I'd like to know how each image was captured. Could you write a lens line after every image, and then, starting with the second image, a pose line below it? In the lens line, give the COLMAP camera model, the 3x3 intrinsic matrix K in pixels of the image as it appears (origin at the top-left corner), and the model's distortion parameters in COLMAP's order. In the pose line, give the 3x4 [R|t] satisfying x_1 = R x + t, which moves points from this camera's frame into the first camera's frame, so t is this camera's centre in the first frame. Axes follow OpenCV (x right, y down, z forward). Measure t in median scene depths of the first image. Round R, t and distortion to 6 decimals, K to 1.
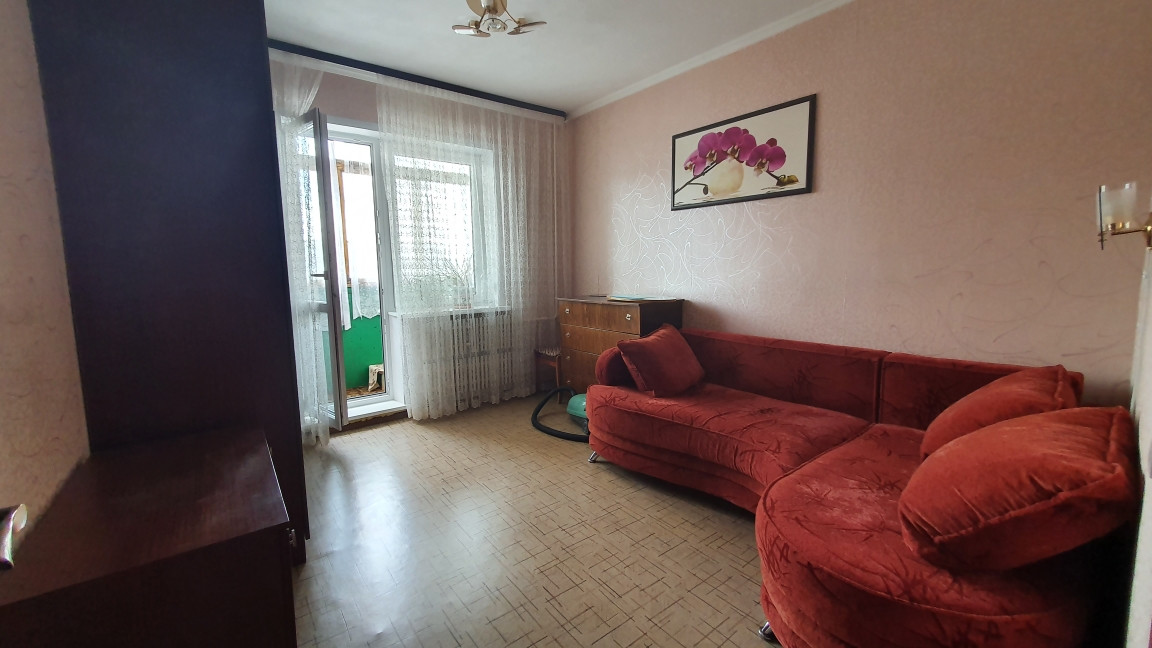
lens RADIAL K [[451.6, 0, 575.1], [0, 451.6, 313.6], [0, 0, 1]] dist [-0.000149, 0.000033]
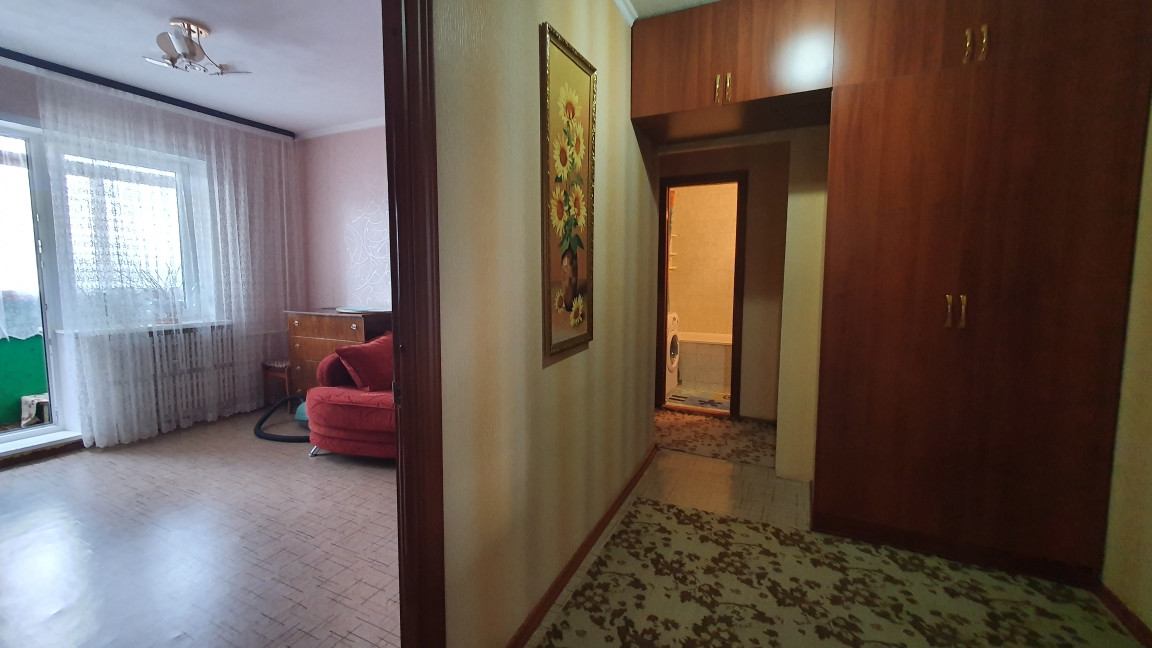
lens RADIAL K [[451.6, 0, 575.1], [0, 451.6, 313.6], [0, 0, 1]] dist [-0.000149, 0.000033]
pose [[0.890414, -0.017605, 0.454810, 0.082373], [0.029107, 0.999409, -0.018299, 0.009420], [-0.454219, 0.029532, 0.890400, -0.228436]]
